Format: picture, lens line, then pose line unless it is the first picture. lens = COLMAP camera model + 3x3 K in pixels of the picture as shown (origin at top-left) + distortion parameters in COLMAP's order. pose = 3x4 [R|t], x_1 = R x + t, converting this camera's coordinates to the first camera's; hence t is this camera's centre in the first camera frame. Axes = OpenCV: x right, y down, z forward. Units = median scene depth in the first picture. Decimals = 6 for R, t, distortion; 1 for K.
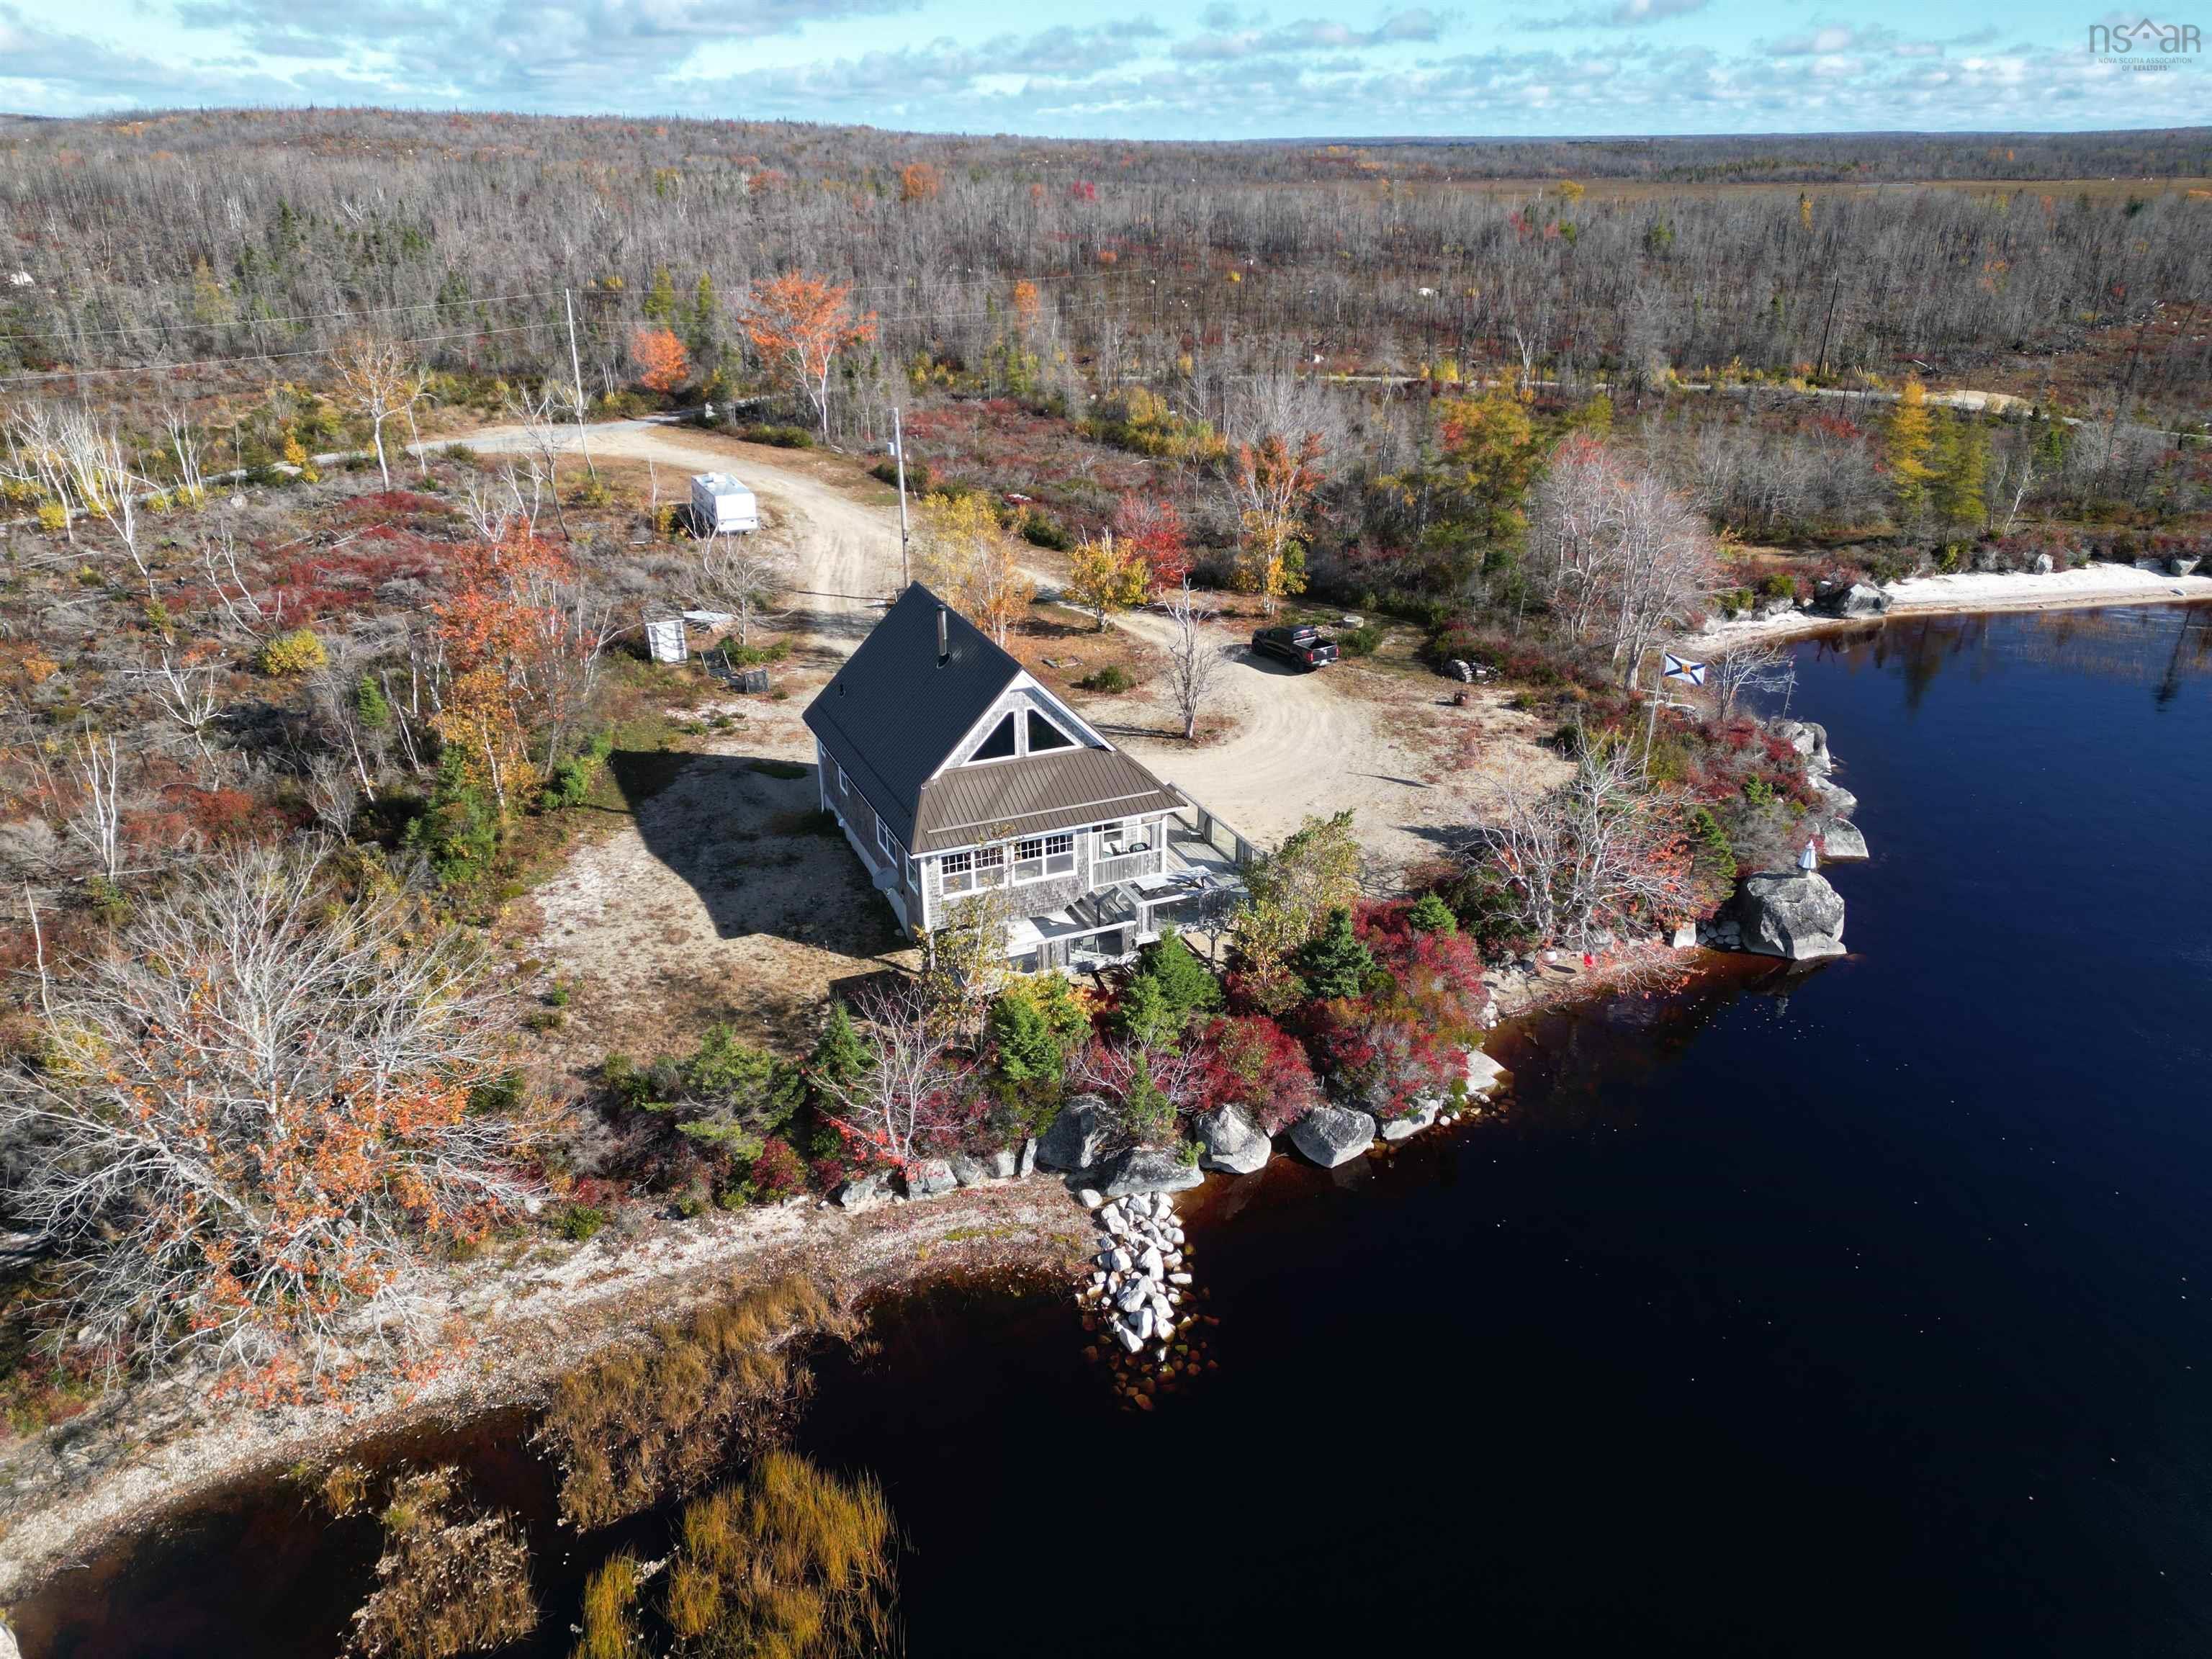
lens RADIAL K [[1525.4, 0, 1123.2], [0, 1525.4, 817.2], [0, 0, 1]] dist [0.070635, -0.062636]
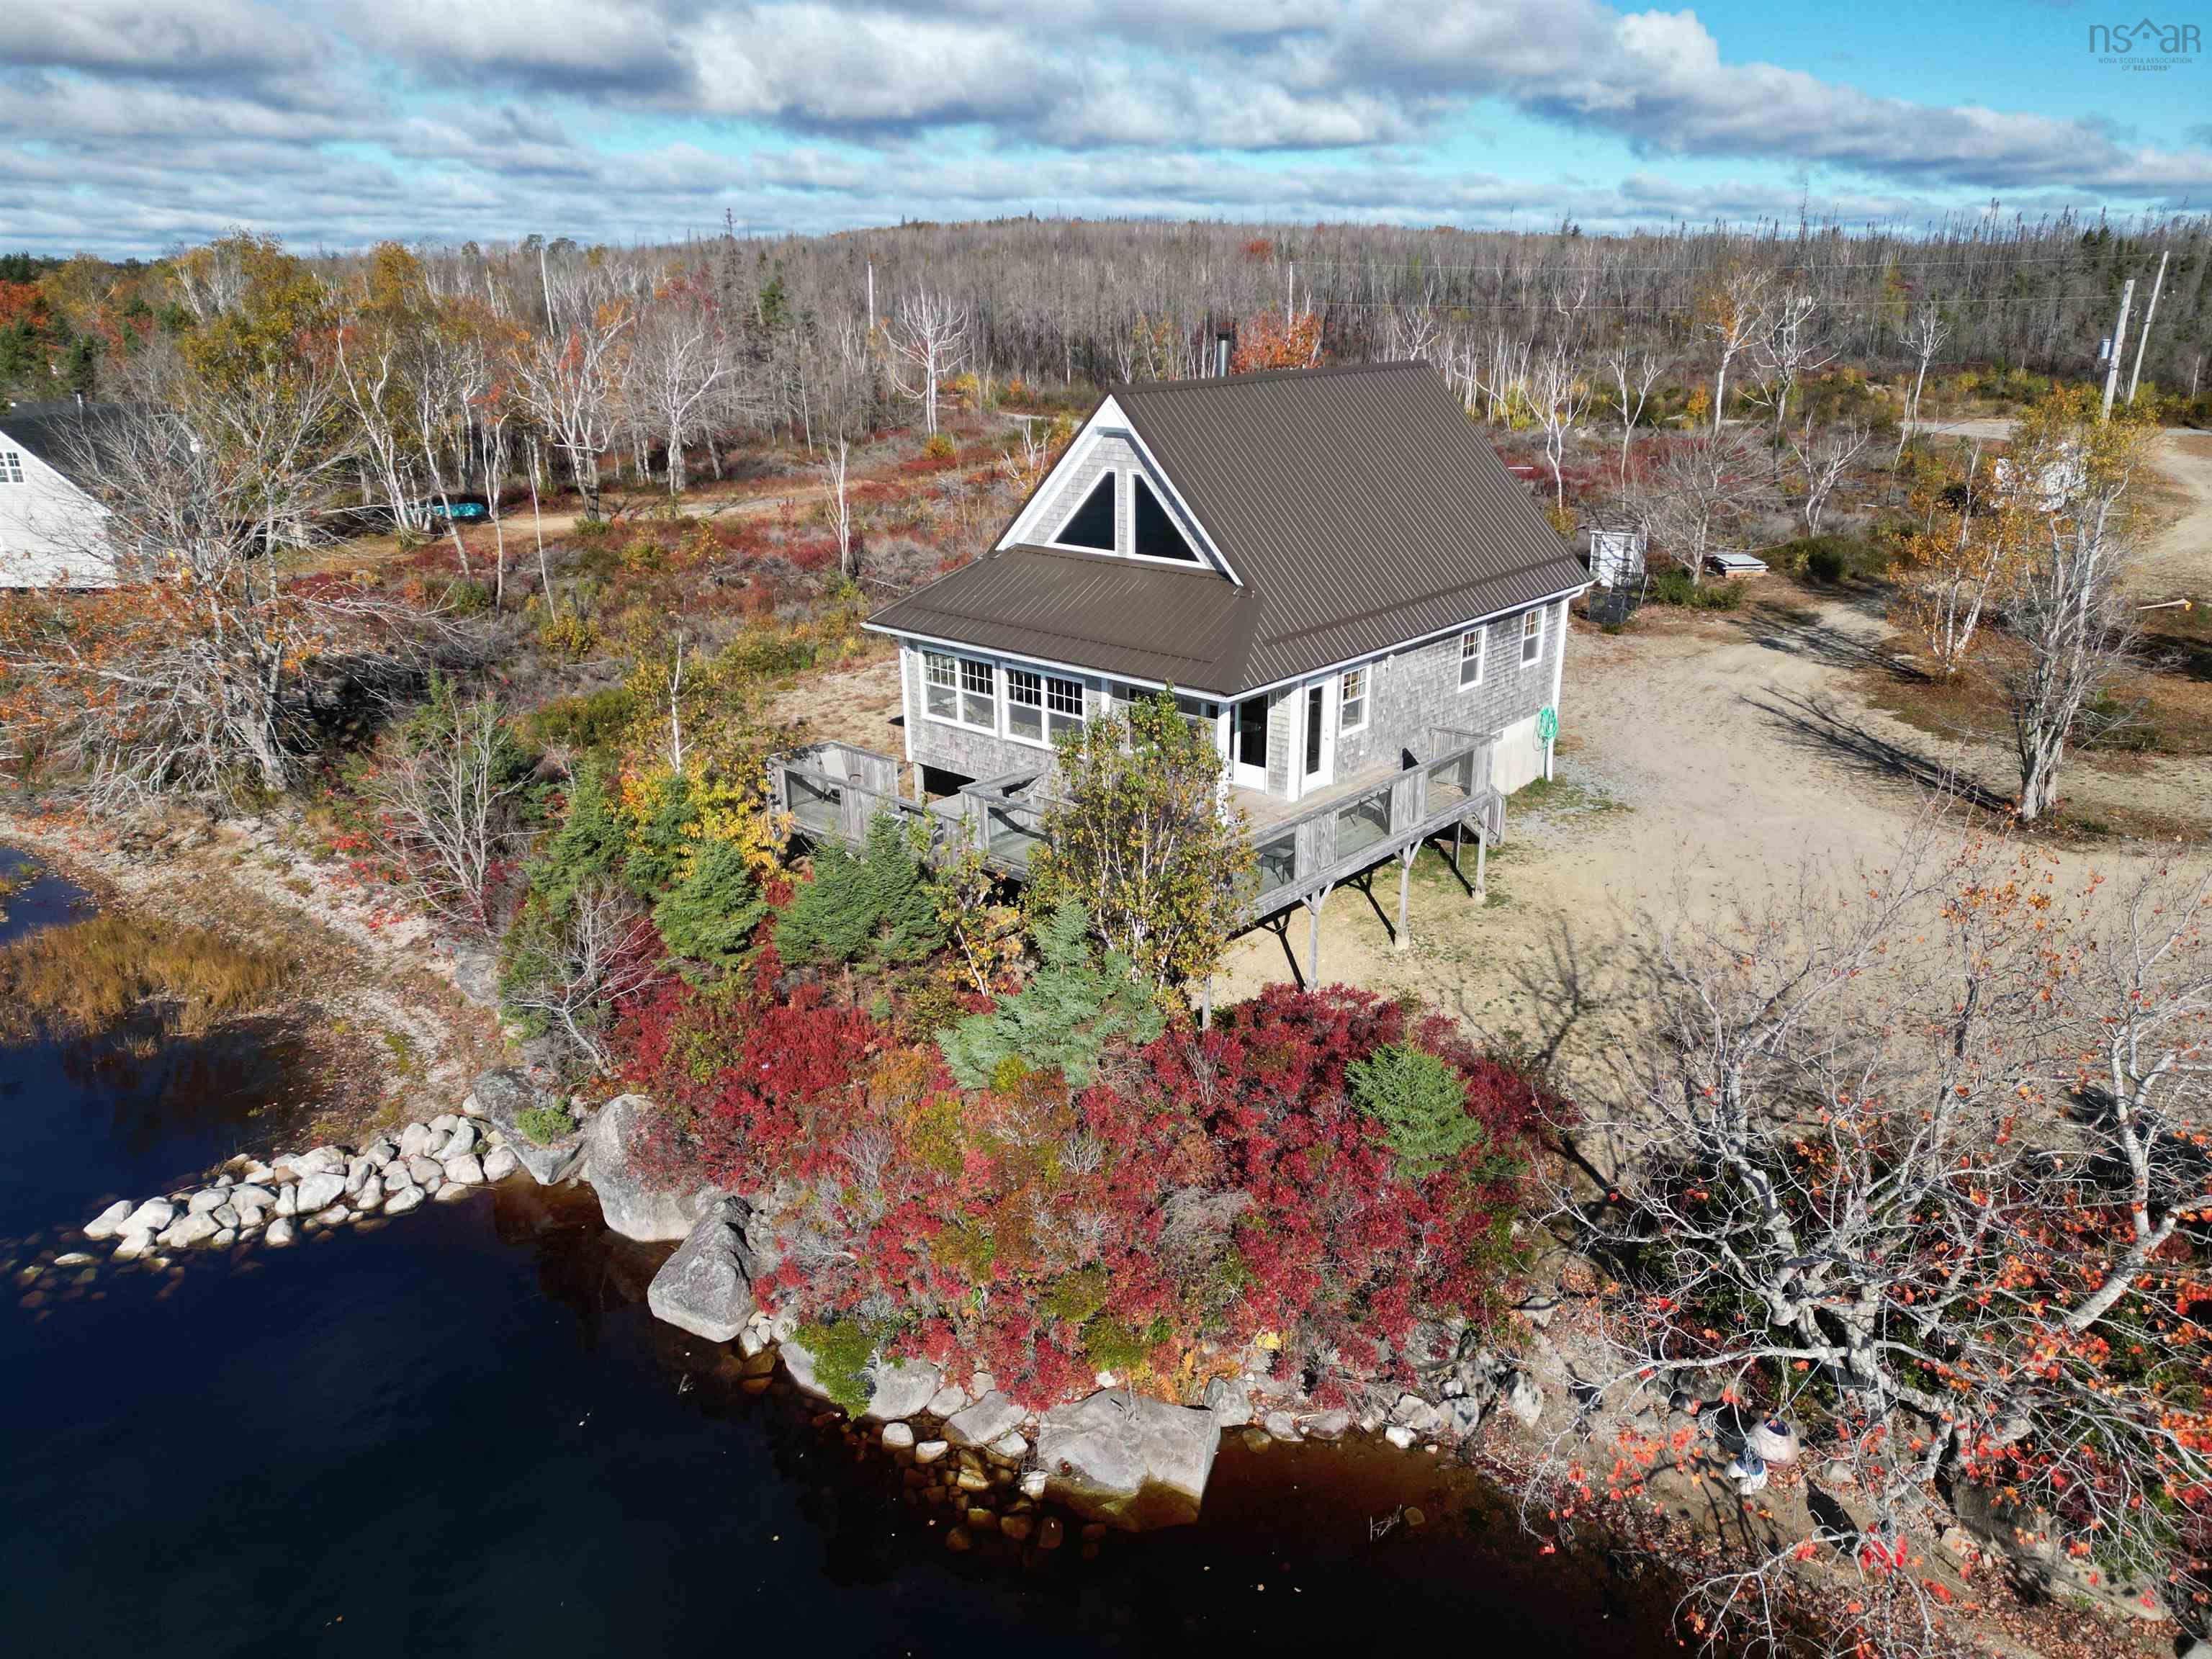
lens RADIAL K [[1525.4, 0, 1110.8], [0, 1525.4, 823.1], [0, 0, 1]] dist [0.070635, -0.062636]
pose [[0.422097, 0.301411, -0.854977, 0.512227], [-0.354521, 0.922885, 0.150326, -0.033806], [0.834355, 0.239655, 0.496404, 0.765718]]
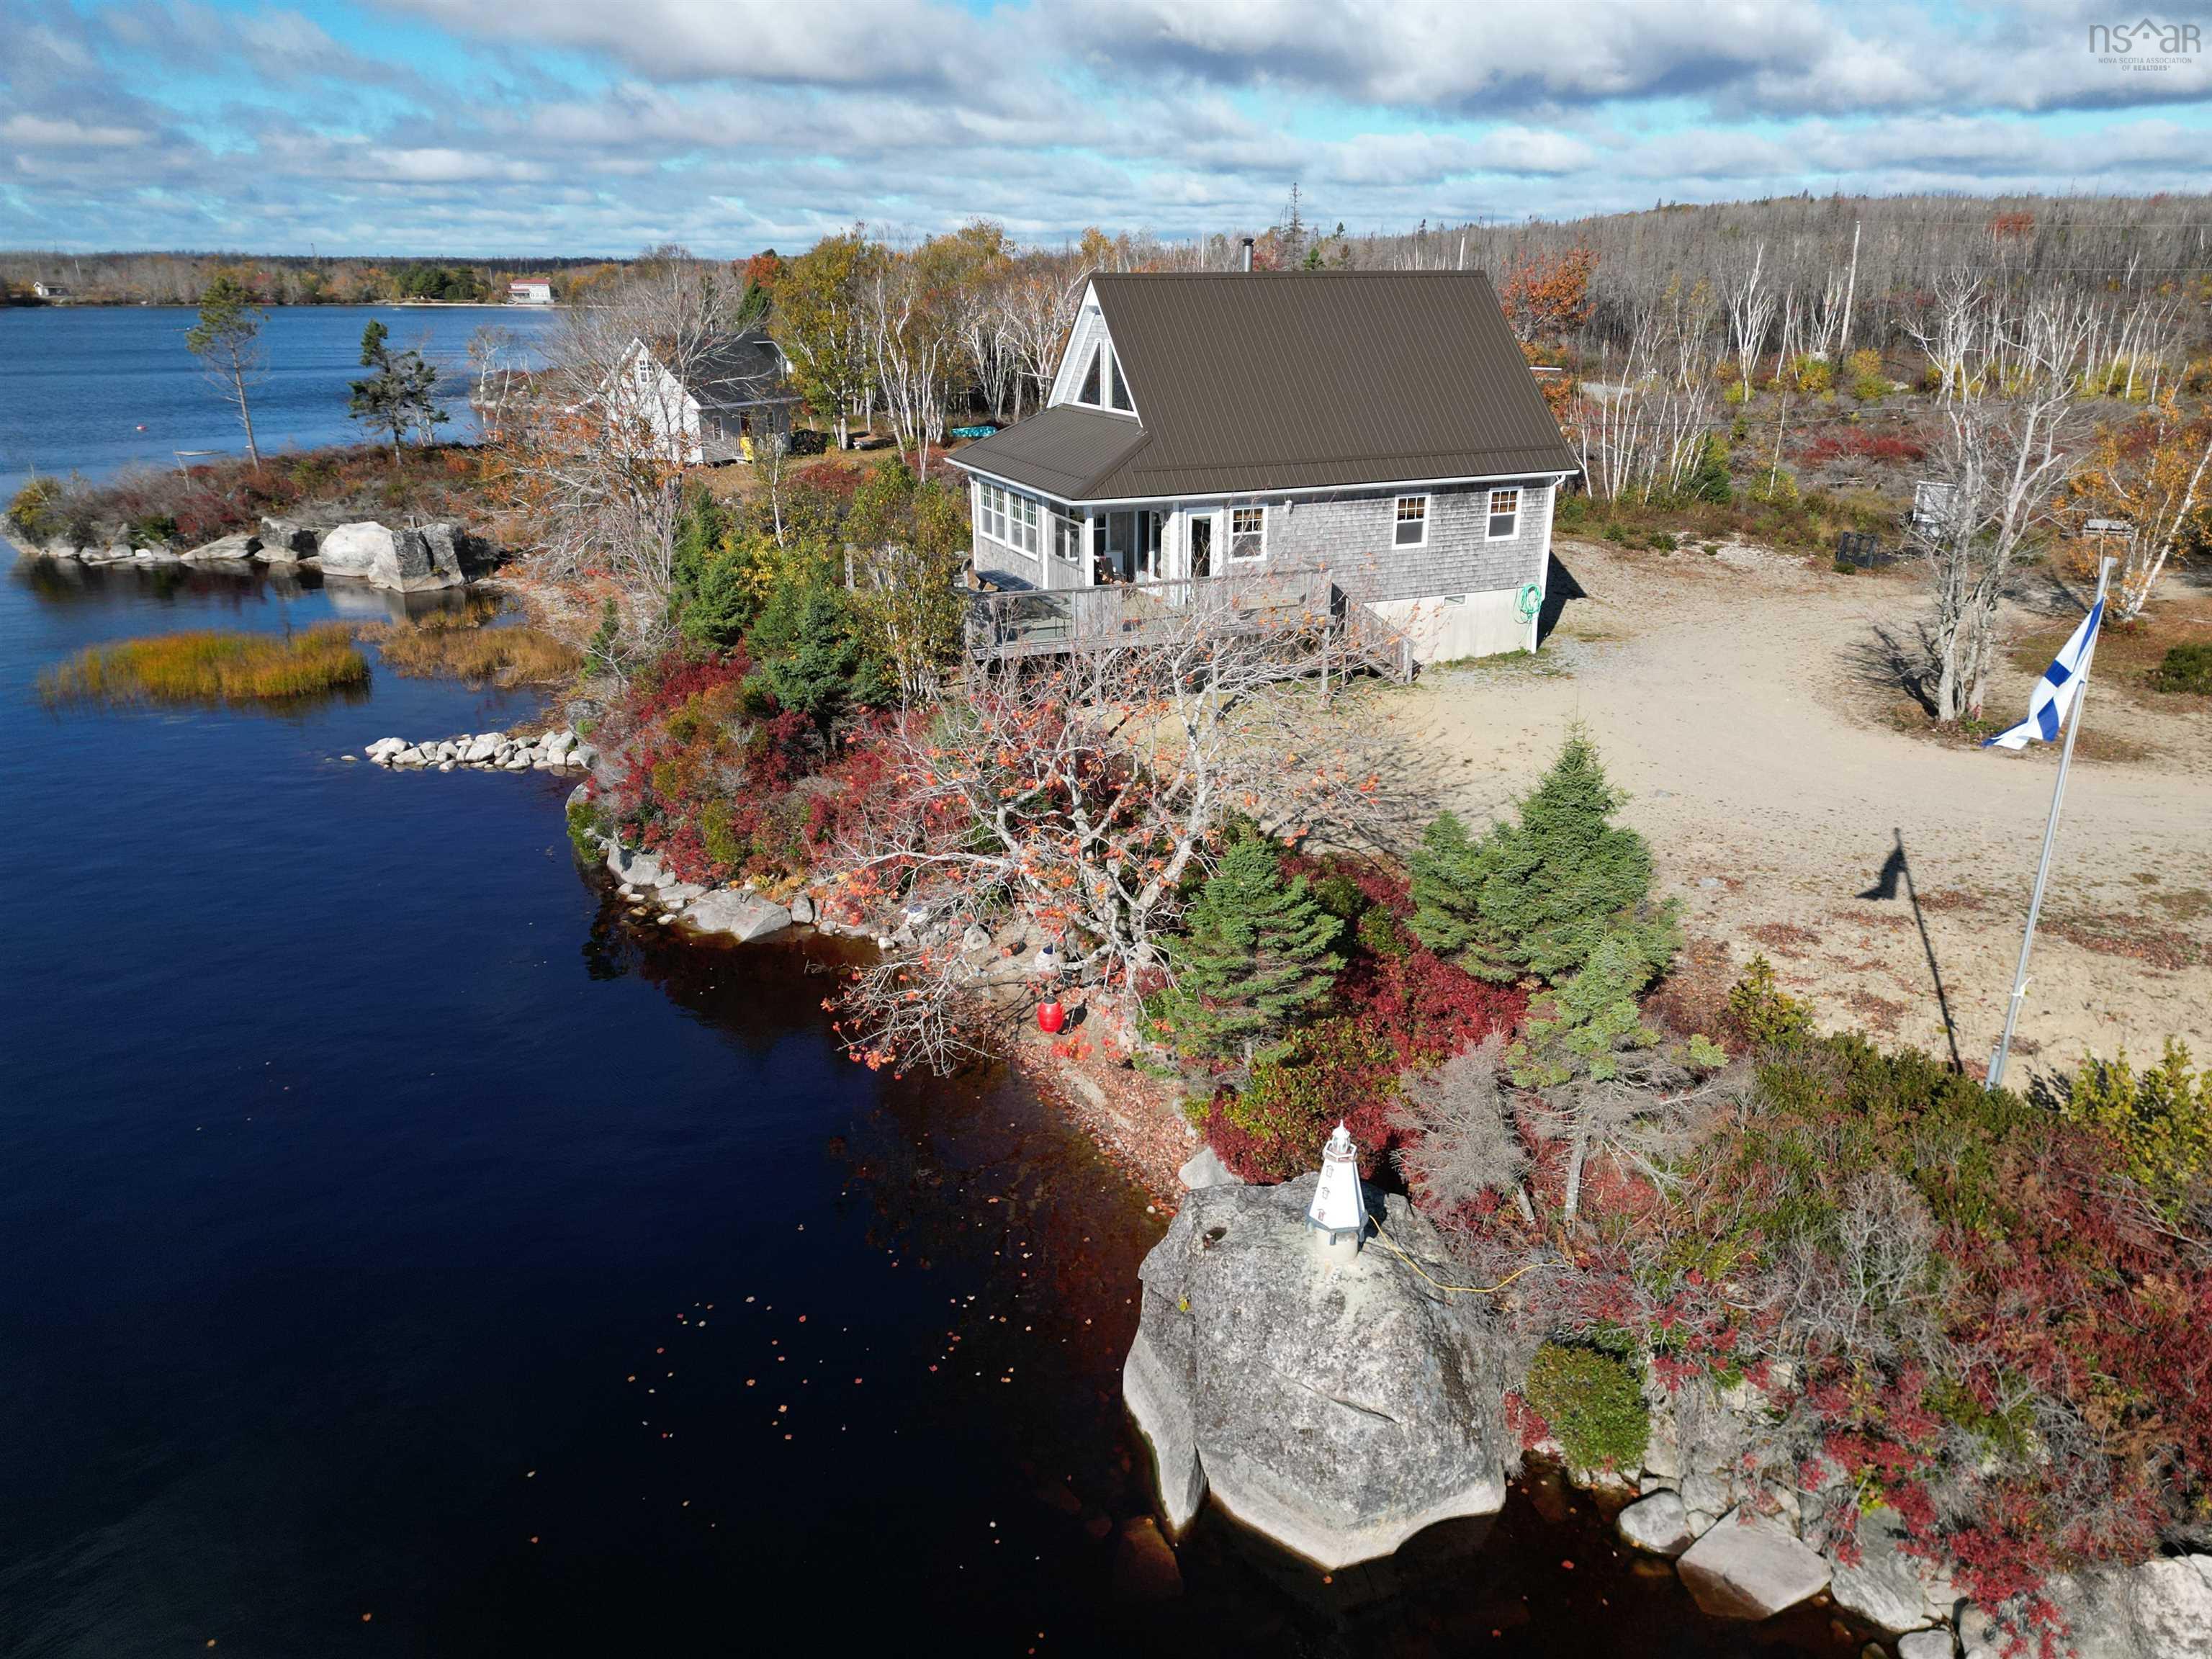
lens RADIAL K [[1525.4, 0, 1118.6], [0, 1525.4, 828.3], [0, 0, 1]] dist [0.070635, -0.062636]
pose [[-0.016084, 0.340128, -0.940241, 0.784719], [-0.392259, 0.862831, 0.318835, -0.114948], [0.919714, 0.373946, 0.119541, 1.055491]]
